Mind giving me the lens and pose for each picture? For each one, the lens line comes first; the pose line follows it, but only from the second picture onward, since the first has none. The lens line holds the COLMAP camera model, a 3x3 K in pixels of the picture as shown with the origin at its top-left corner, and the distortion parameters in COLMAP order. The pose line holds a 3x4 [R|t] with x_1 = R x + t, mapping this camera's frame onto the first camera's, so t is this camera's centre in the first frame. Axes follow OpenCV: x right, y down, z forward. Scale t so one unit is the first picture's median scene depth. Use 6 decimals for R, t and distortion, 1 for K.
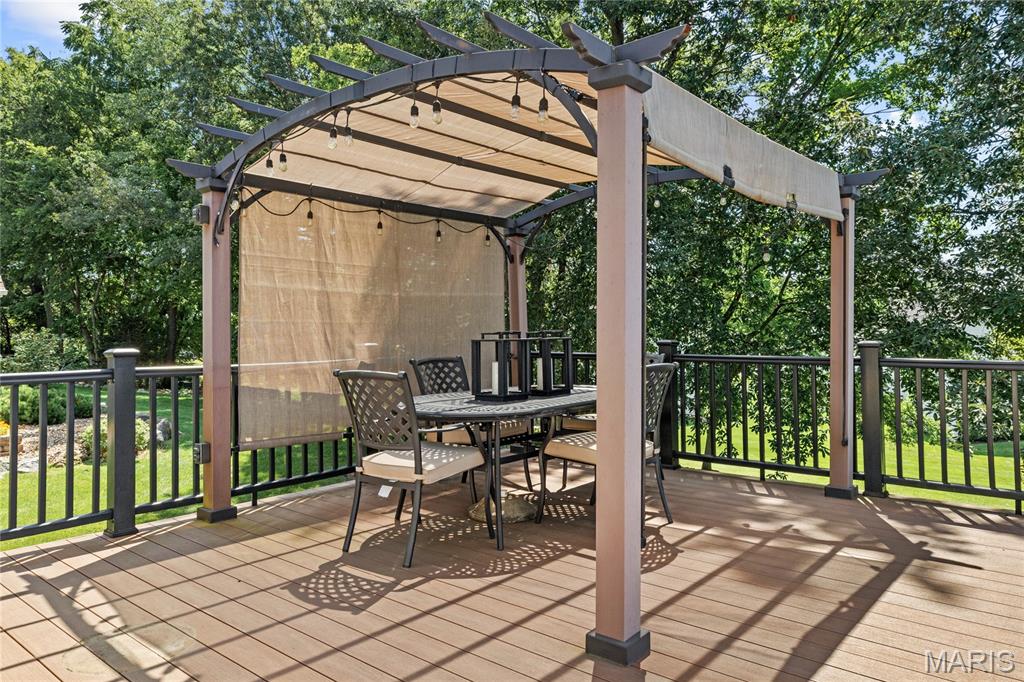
lens RADIAL K [[689.9, 0, 524.2], [0, 689.9, 339.4], [0, 0, 1]] dist [0.010577, 0.000915]
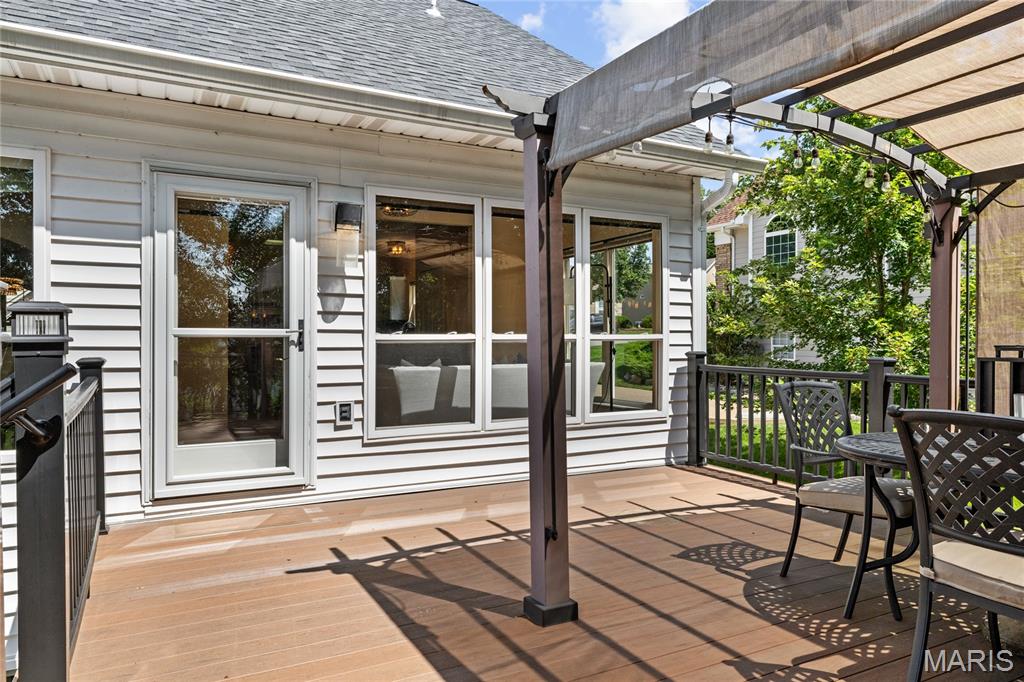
lens RADIAL K [[689.9, 0, 524.2], [0, 689.9, 339.4], [0, 0, 1]] dist [0.010577, 0.000915]
pose [[-0.371125, 0.000555, -0.928583, 0.975132], [-0.011348, 0.999922, 0.005133, -0.019105], [0.928514, 0.012442, -0.371090, 1.091045]]
